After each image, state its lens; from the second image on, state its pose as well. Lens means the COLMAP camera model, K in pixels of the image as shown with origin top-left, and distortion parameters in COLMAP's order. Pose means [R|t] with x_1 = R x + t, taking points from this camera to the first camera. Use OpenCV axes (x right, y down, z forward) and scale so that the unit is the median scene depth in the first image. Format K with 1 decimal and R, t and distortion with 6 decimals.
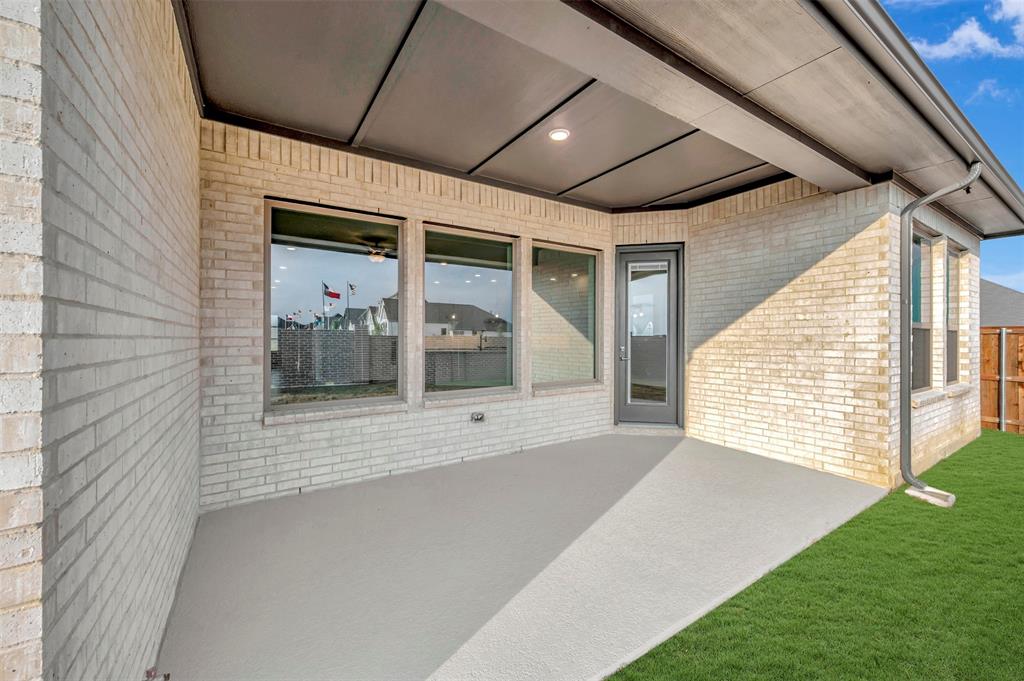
lens RADIAL K [[405.2, 0, 514.8], [0, 405.2, 336.8], [0, 0, 1]] dist [-0.000044, 0.000568]
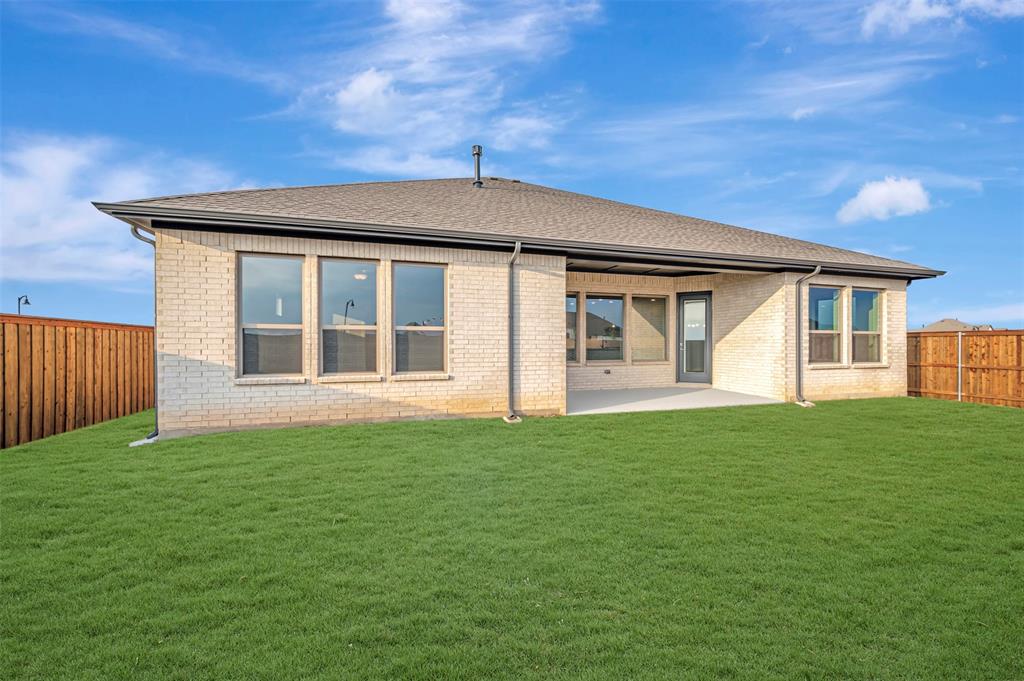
lens RADIAL K [[405.2, 0, 516.8], [0, 405.2, 338.6], [0, 0, 1]] dist [-0.000044, 0.000568]
pose [[0.963881, -0.002794, -0.266318, 0.023738], [0.000316, 0.999956, -0.009346, 0.020050], [0.266333, 0.008925, 0.963840, -1.139220]]
